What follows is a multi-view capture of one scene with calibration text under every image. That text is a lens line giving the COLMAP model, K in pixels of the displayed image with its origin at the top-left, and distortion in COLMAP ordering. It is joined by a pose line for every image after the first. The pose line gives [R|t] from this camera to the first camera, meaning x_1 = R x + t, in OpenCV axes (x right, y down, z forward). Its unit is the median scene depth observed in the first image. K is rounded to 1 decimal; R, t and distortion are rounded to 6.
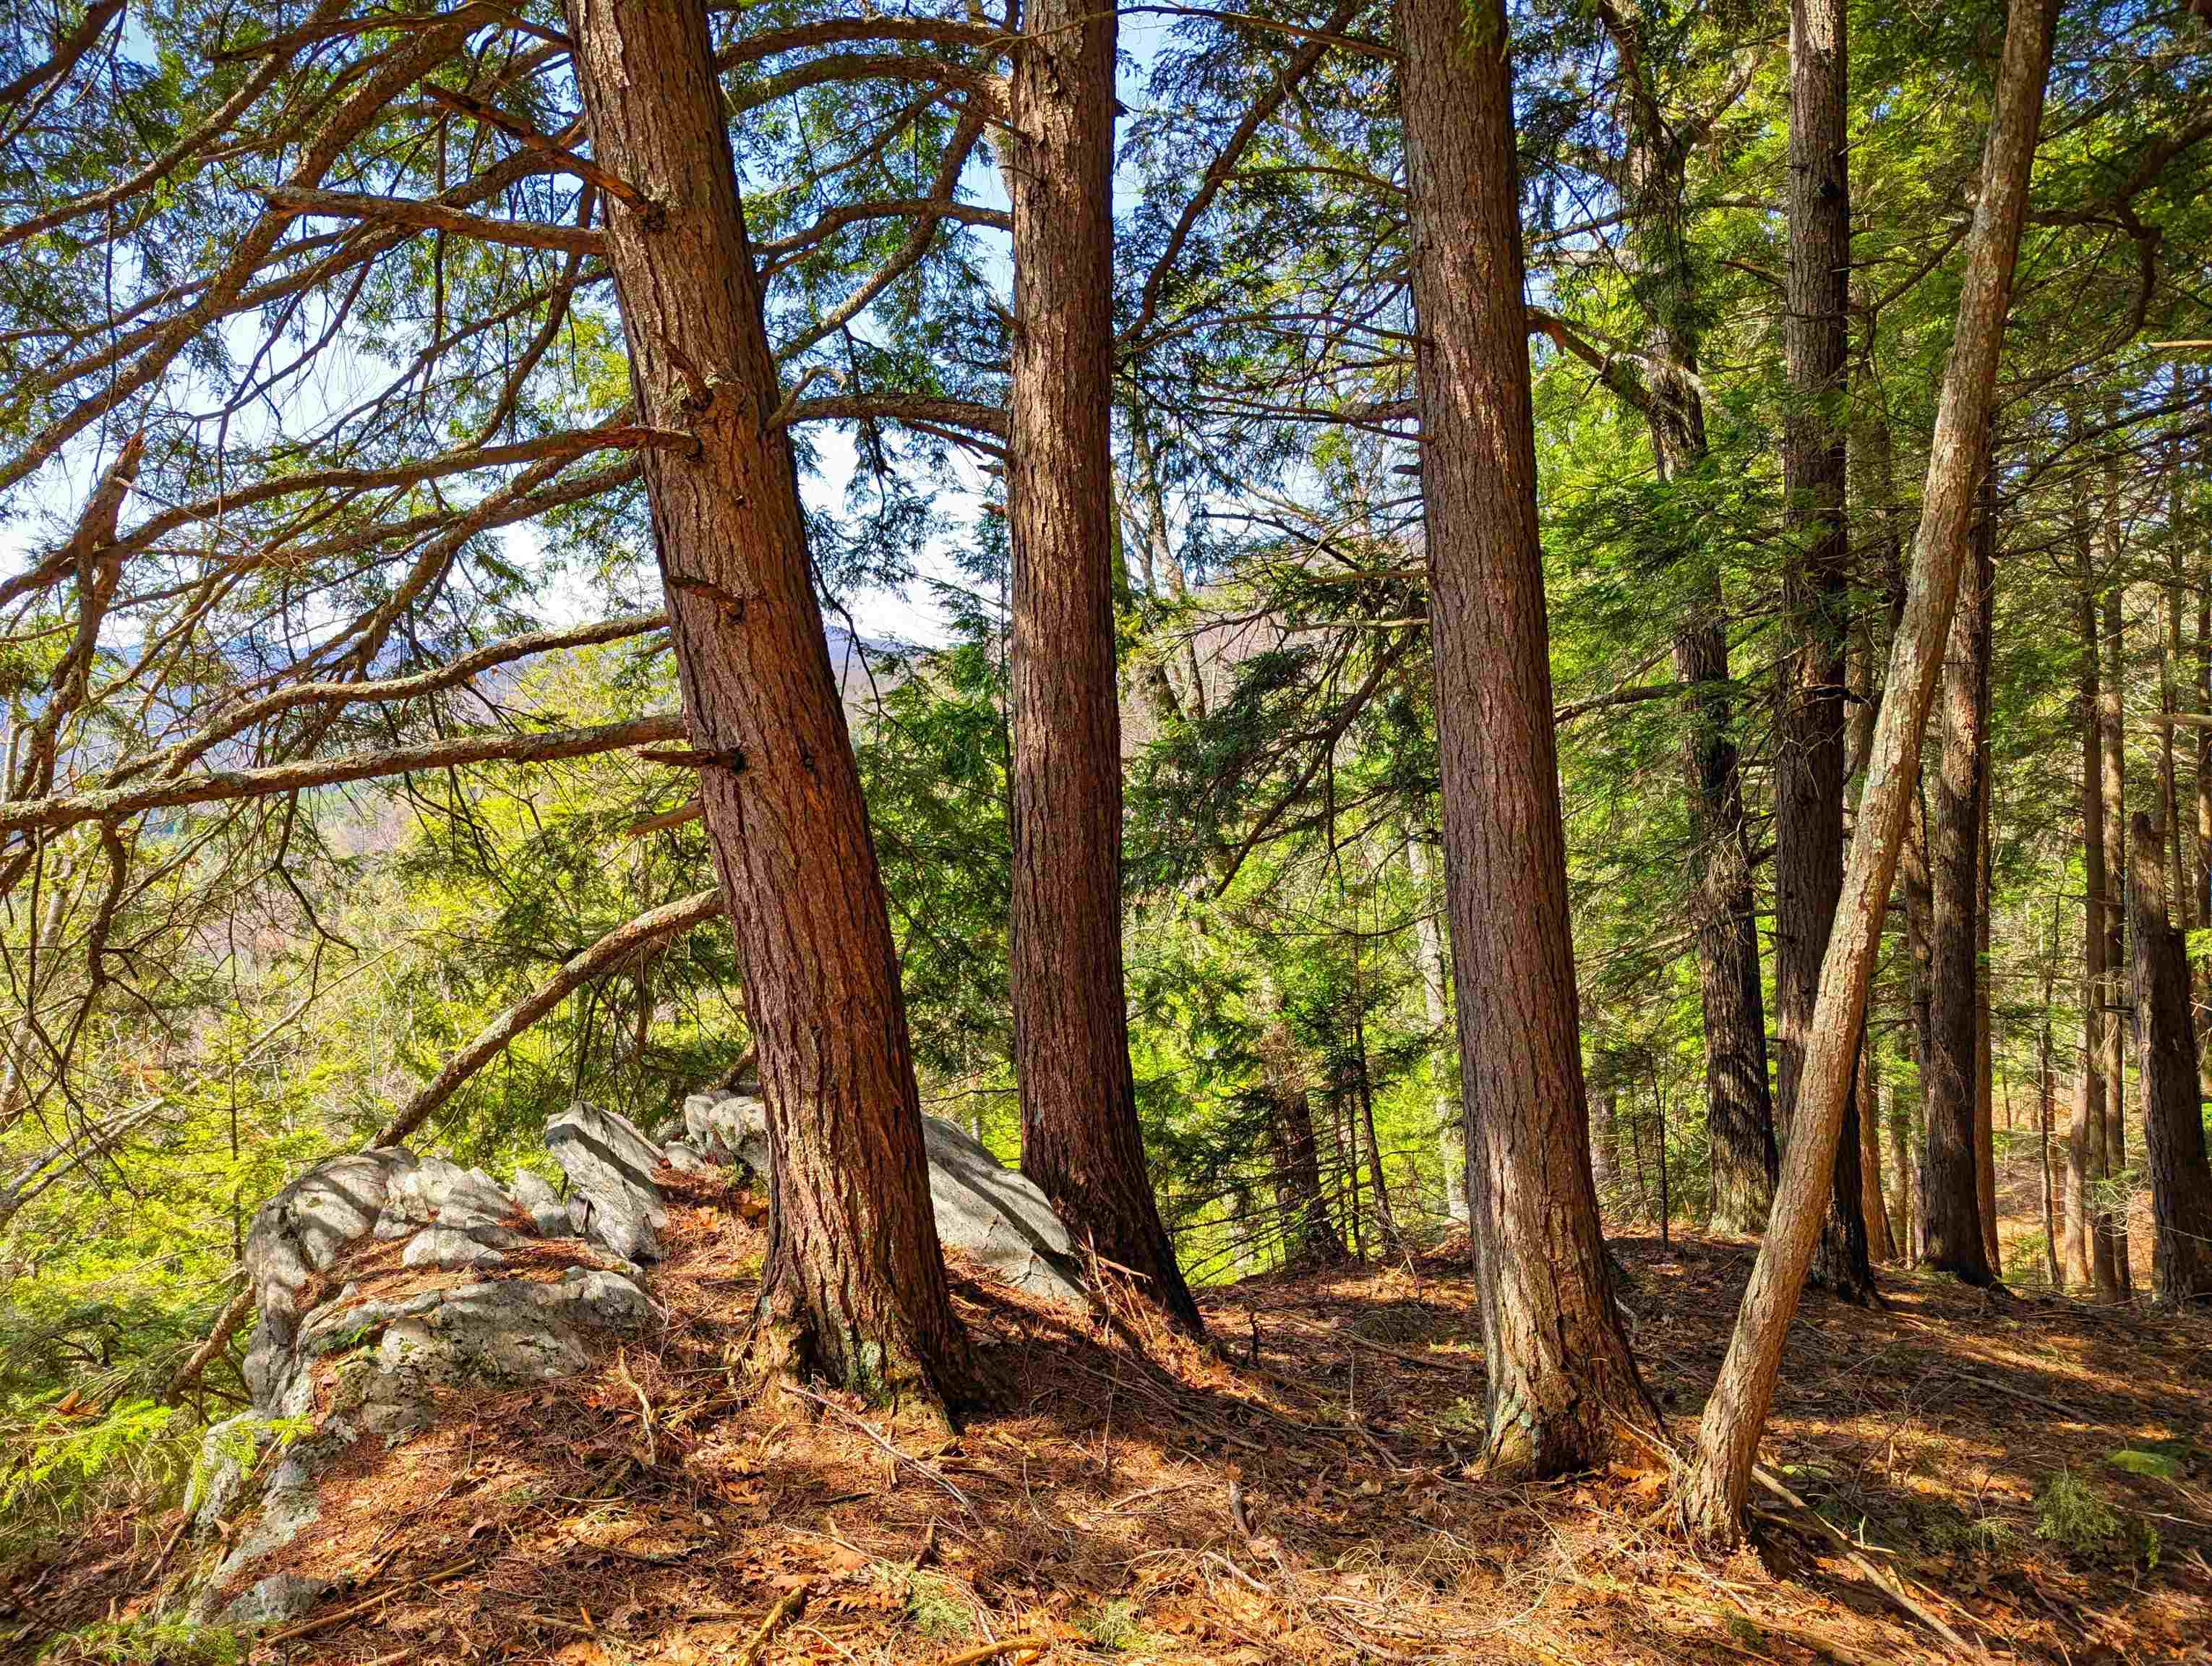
lens RADIAL K [[1512.6, 0, 1094.2], [0, 1512.6, 778.7], [0, 0, 1]] dist [0.069576, -0.070912]
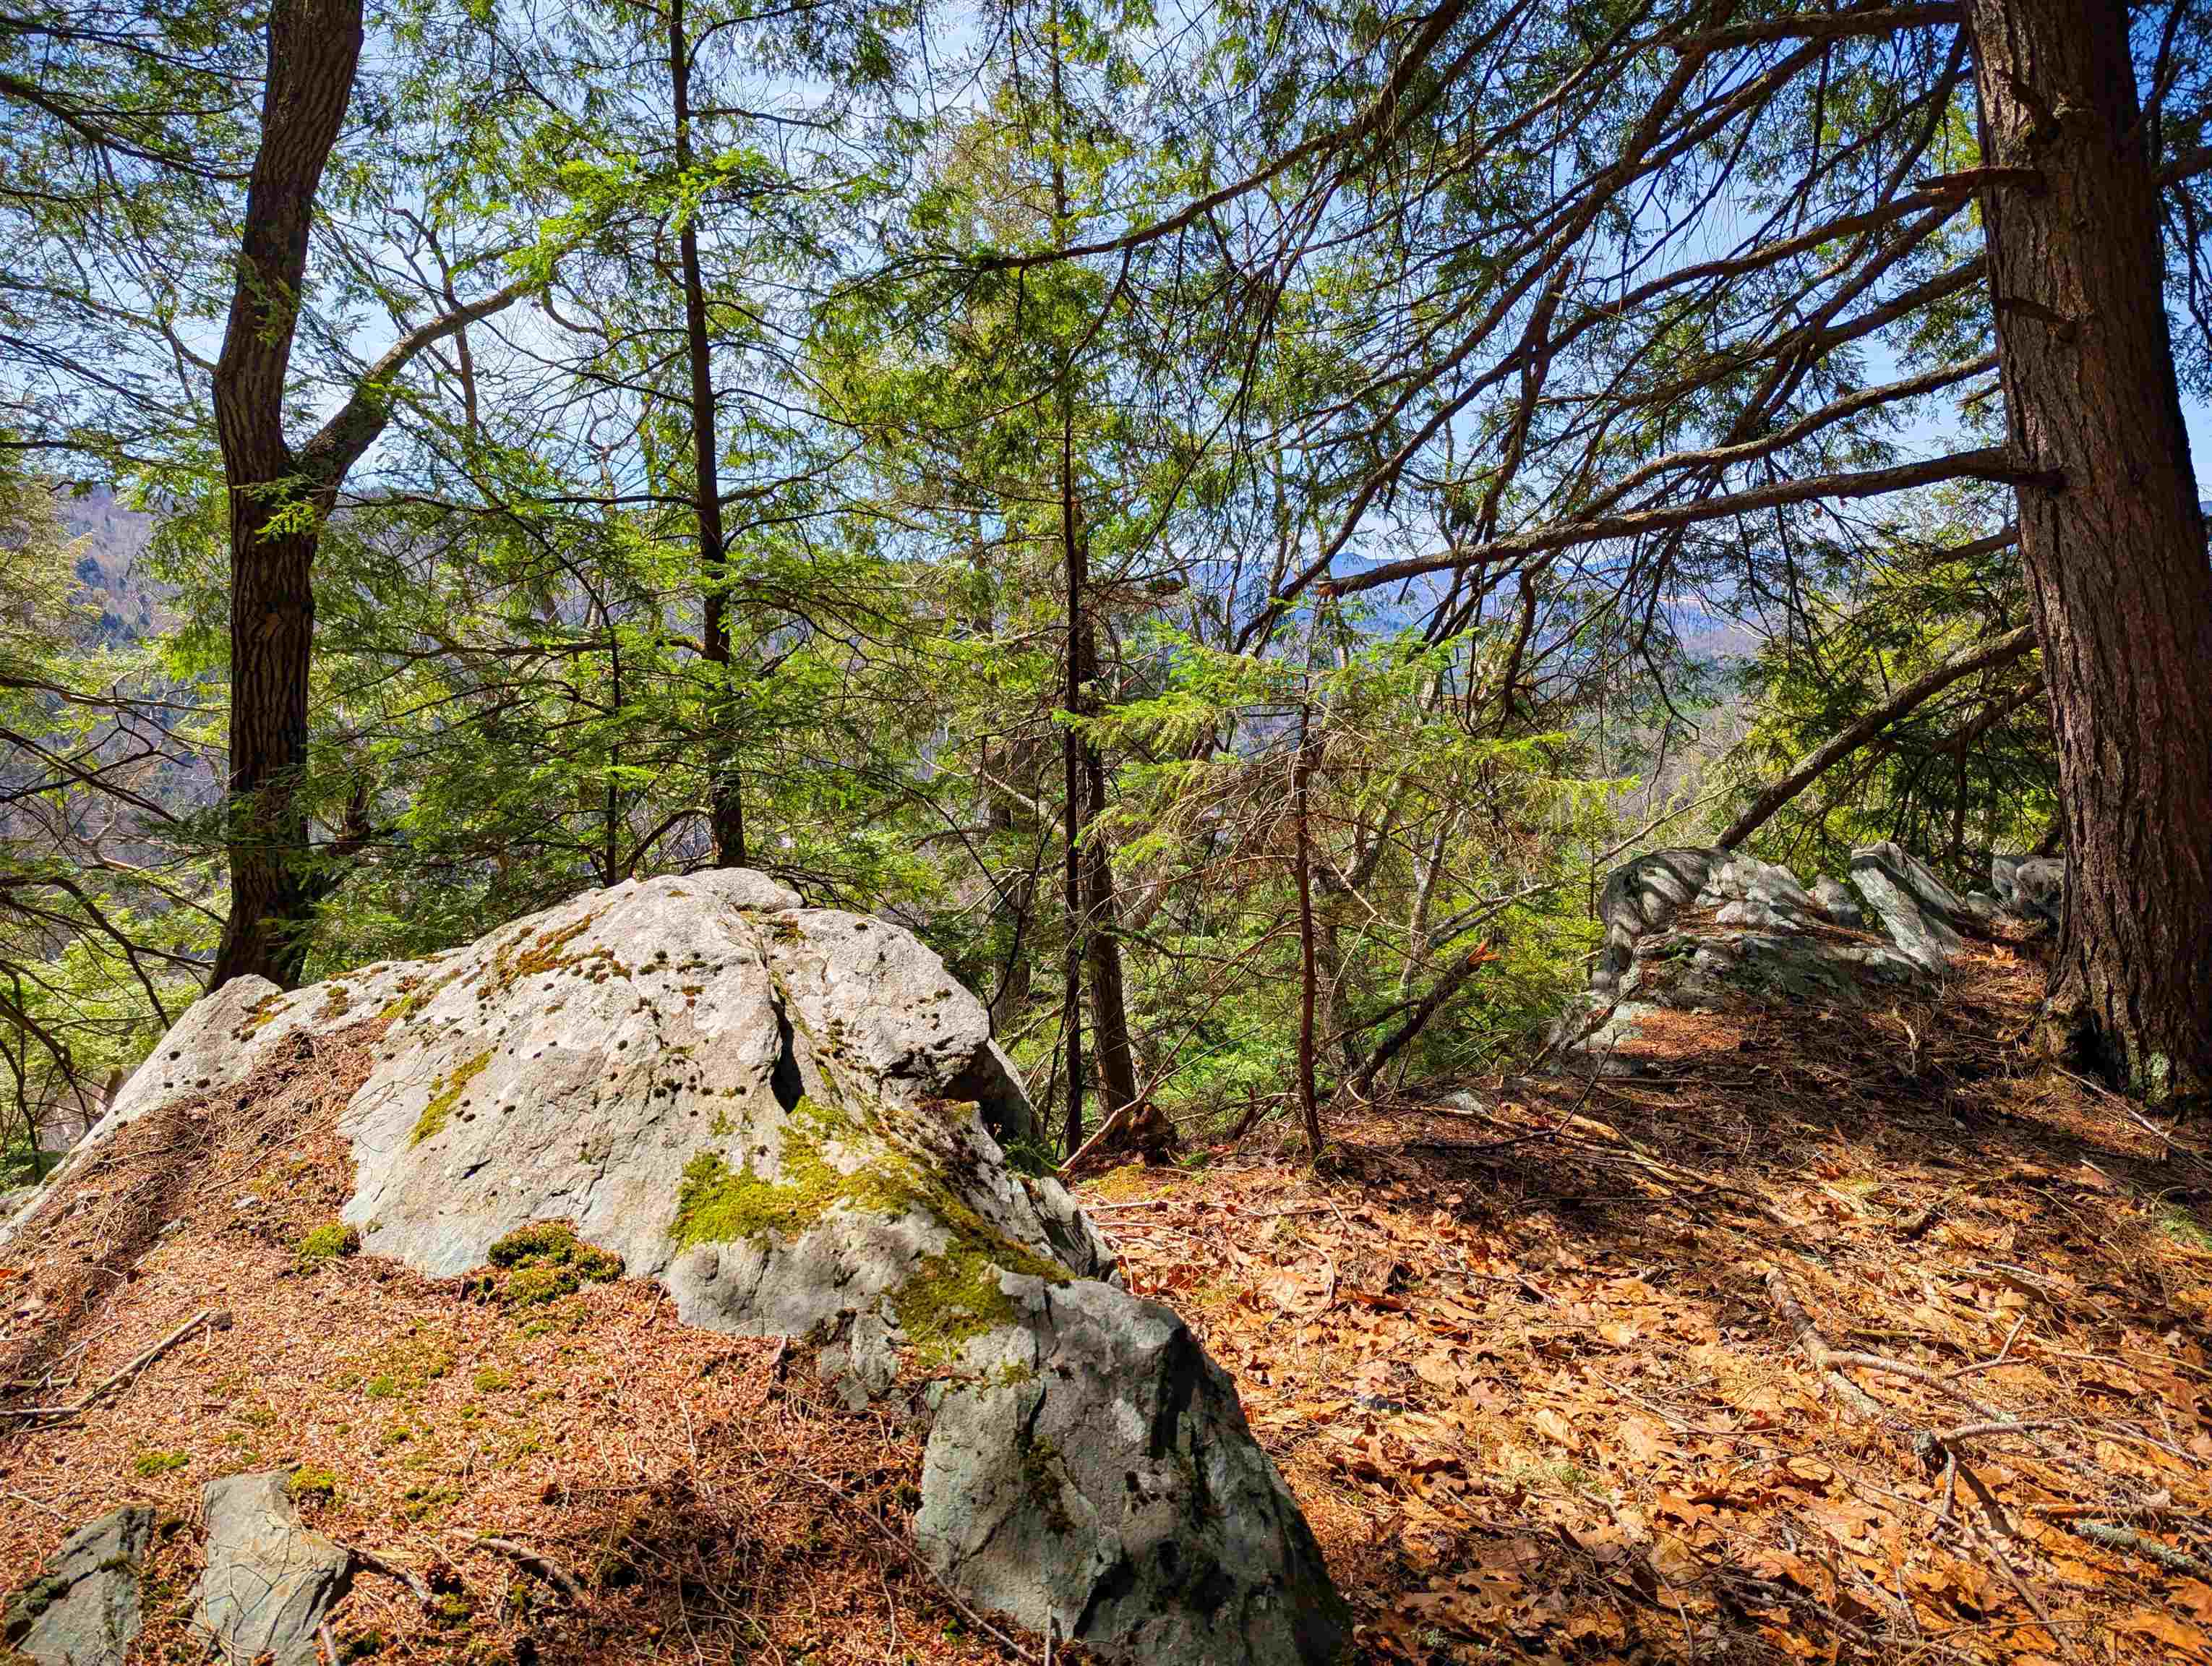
lens RADIAL K [[1512.6, 0, 1094.2], [0, 1512.6, 778.7], [0, 0, 1]] dist [0.069576, -0.070912]
pose [[0.669536, 0.080155, -0.738442, 0.108813], [-0.041064, 0.996634, 0.070948, 0.133024], [0.741644, -0.017179, 0.670574, -0.184341]]
